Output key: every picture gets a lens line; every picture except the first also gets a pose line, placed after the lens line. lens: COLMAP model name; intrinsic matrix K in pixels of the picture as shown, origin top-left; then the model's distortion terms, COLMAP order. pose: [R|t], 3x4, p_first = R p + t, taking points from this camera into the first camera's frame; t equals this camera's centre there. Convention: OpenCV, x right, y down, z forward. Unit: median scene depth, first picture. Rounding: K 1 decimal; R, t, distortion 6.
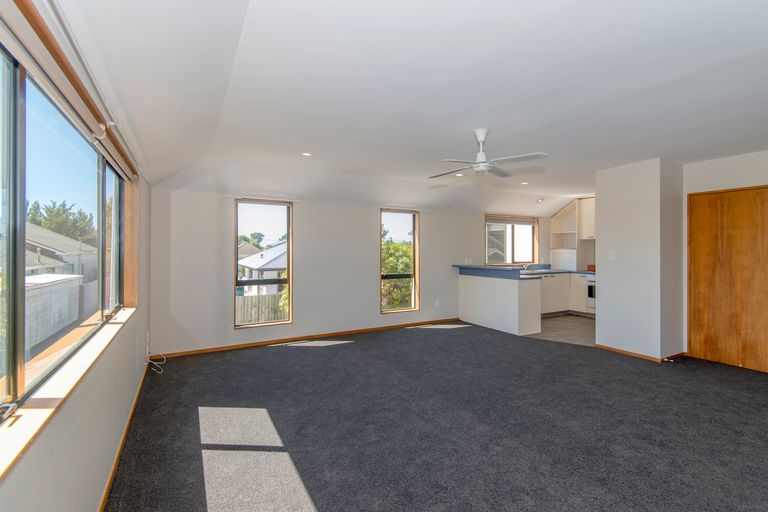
lens RADIAL K [[349.0, 0, 384.0], [0, 349.0, 256.0], [0, 0, 1]] dist [0.002739, 0.000121]
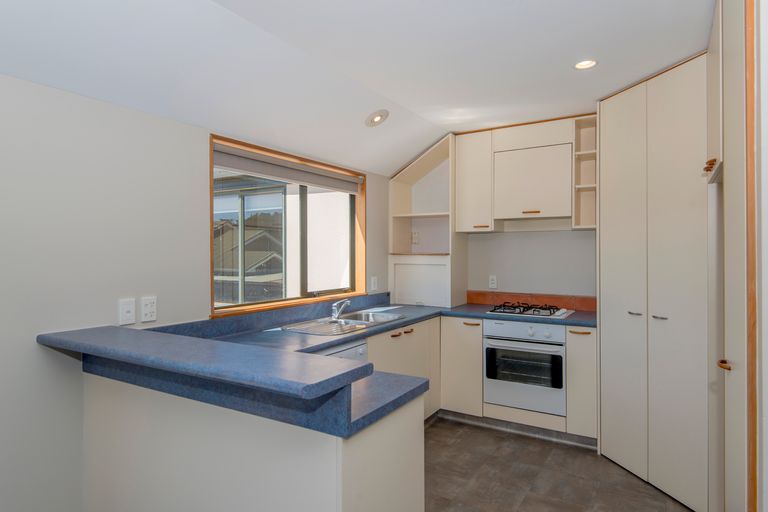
lens RADIAL K [[476.1, 0, 384.0], [0, 476.1, 256.0], [0, 0, 1]] dist [0.000499, -0.000001]
pose [[0.861514, -0.004246, 0.507716, 0.190267], [0.009667, 0.999921, -0.008039, -0.014978], [-0.507642, 0.011834, 0.861487, 0.531836]]
